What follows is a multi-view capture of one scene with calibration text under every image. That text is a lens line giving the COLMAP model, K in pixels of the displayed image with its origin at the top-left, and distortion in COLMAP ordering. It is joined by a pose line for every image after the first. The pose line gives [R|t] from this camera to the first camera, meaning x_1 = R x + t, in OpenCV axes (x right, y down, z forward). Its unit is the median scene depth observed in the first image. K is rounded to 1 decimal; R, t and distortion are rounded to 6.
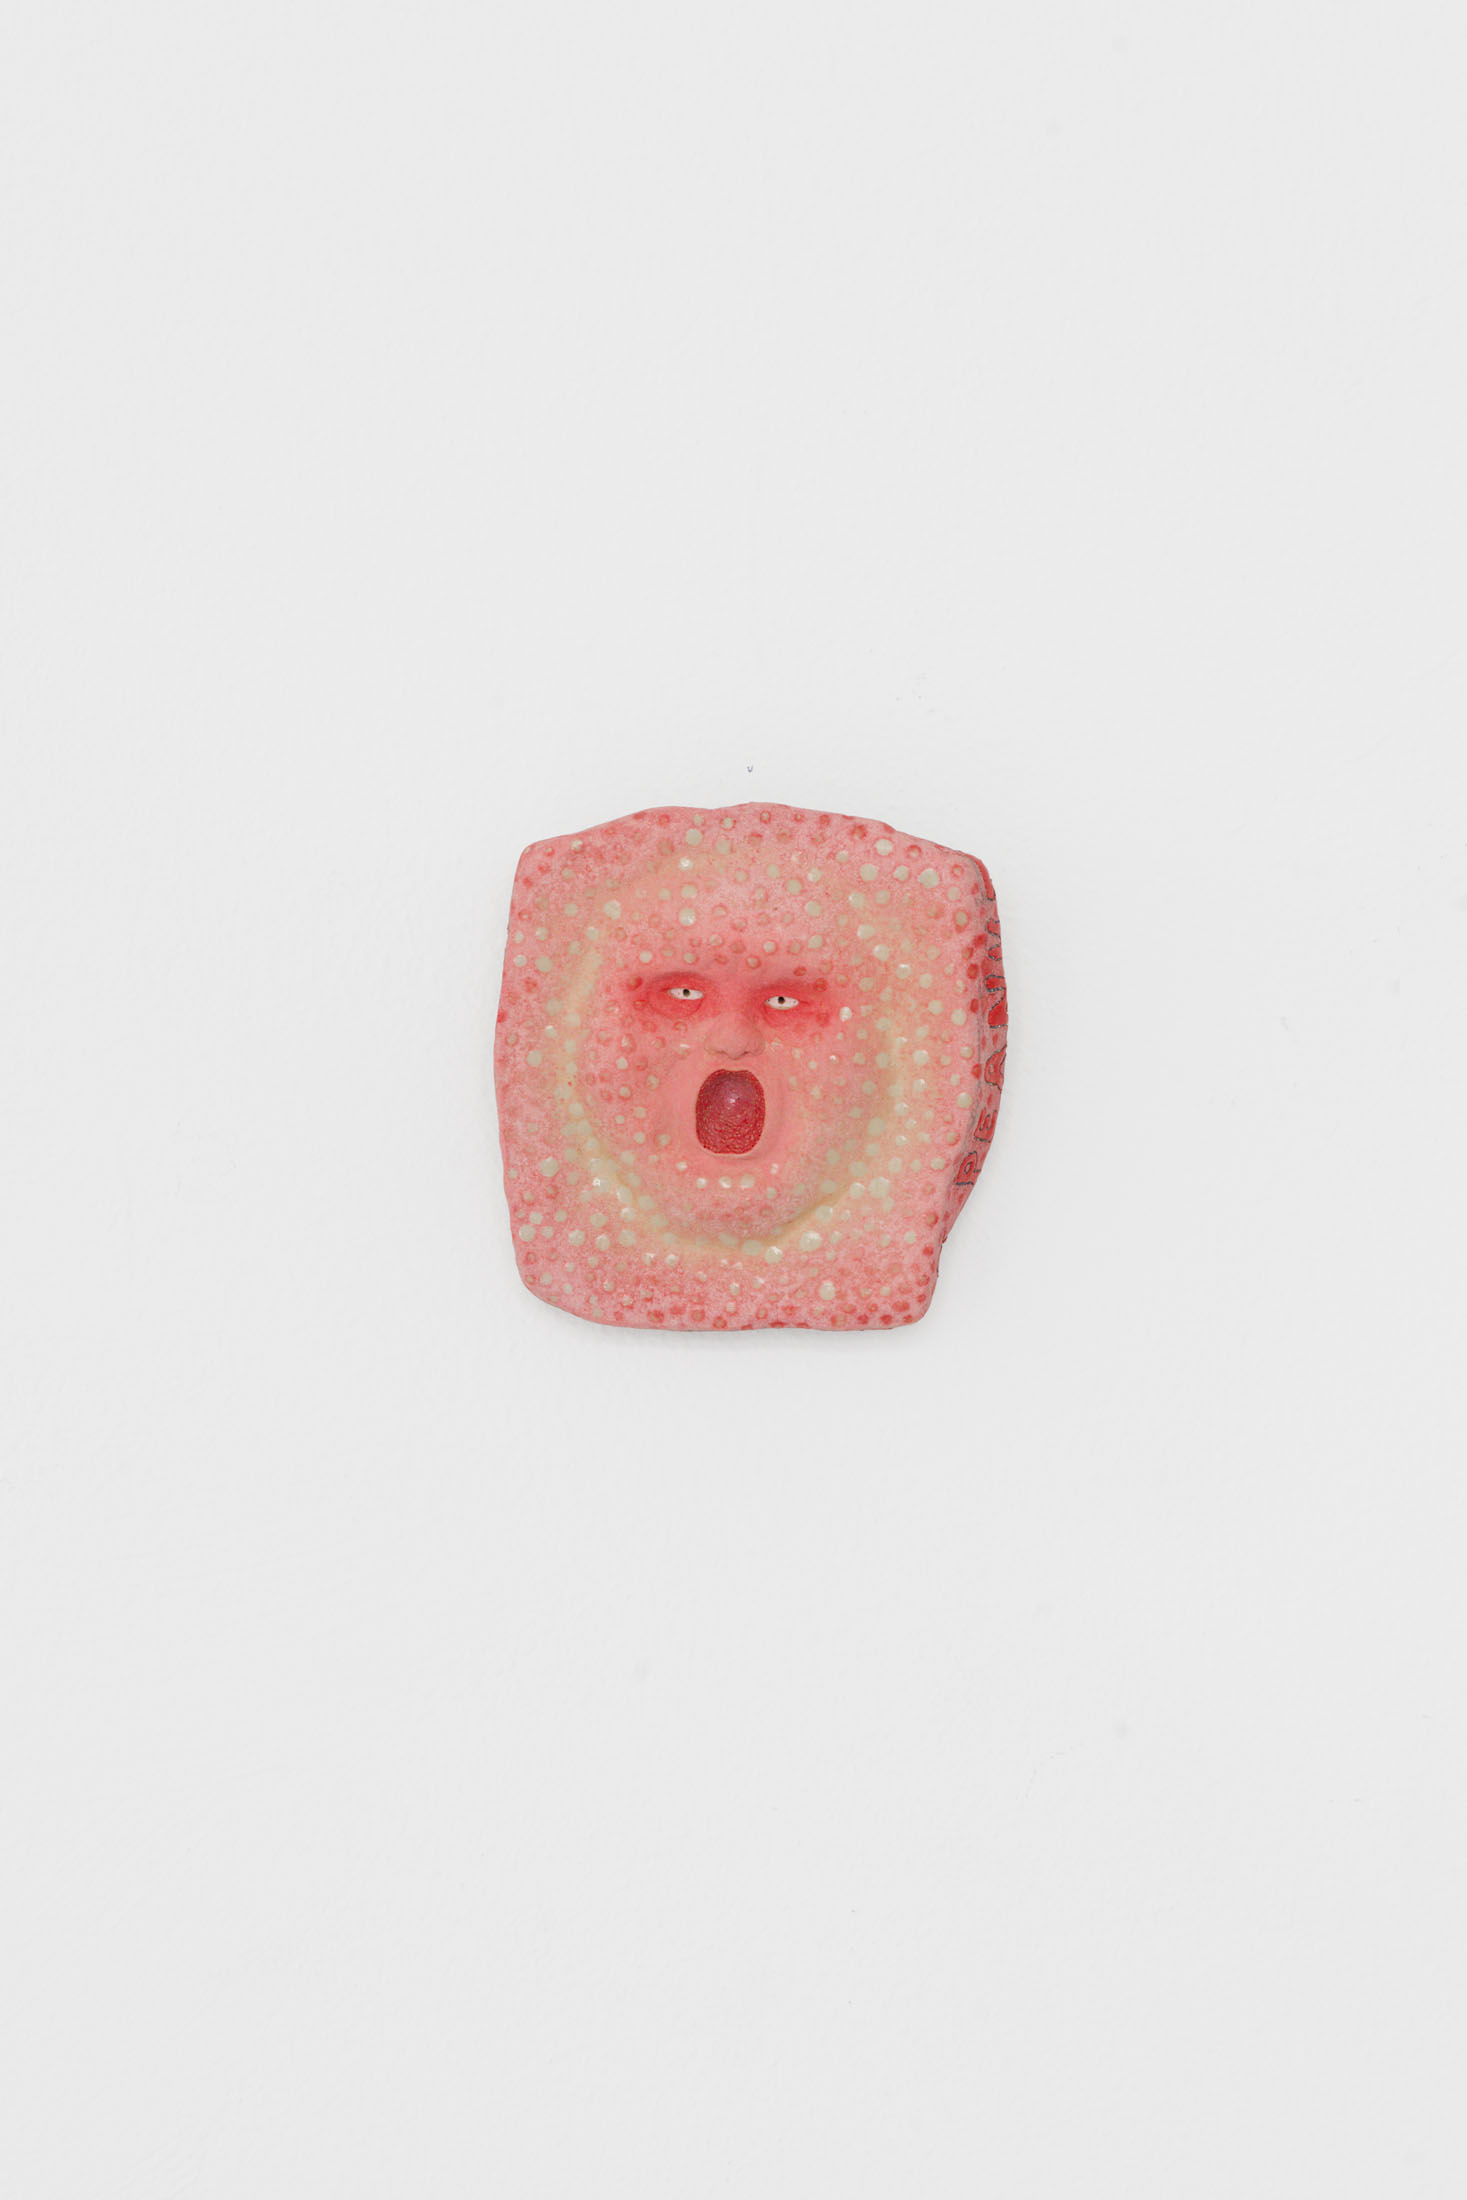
lens RADIAL K [[12345.5, 0, 733.8], [0, 12345.5, 1097.5], [0, 0, 1]] dist [0.422365, 0.000000]
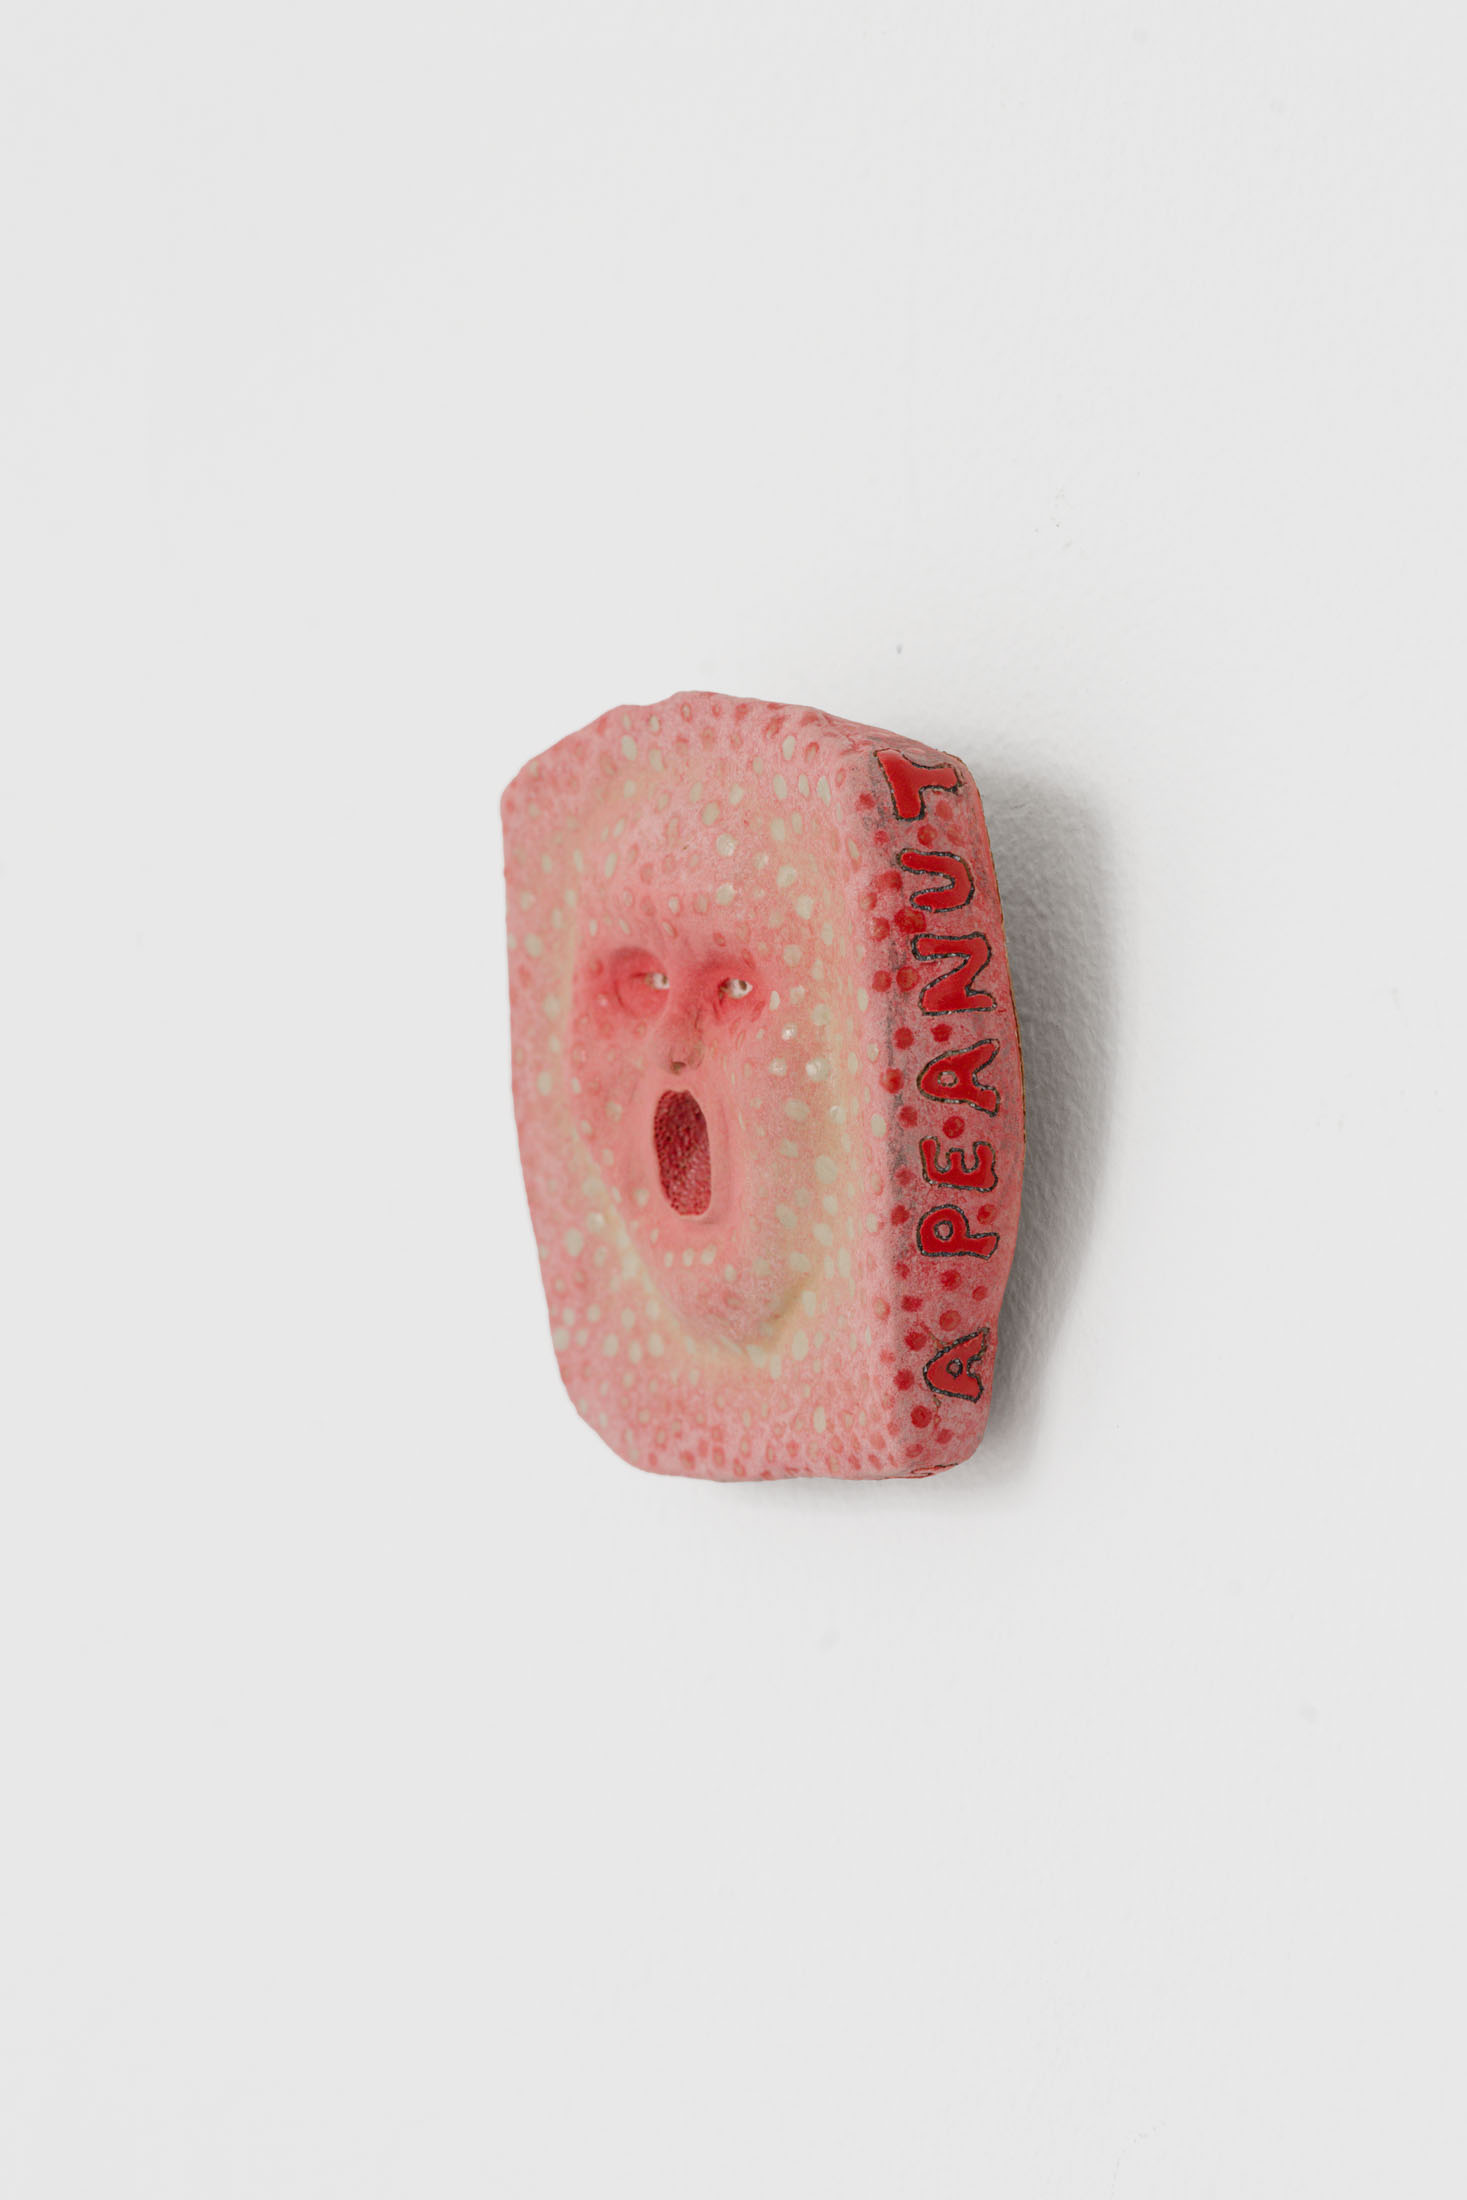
lens RADIAL K [[12345.5, 0, 733.3], [0, 12345.5, 1104.4], [0, 0, 1]] dist [0.422365, 0.000000]
pose [[0.625043, -0.028767, -0.780060, 0.527016], [-0.002003, 0.999258, -0.038456, 0.024421], [0.780588, 0.025599, 0.624522, 0.581607]]
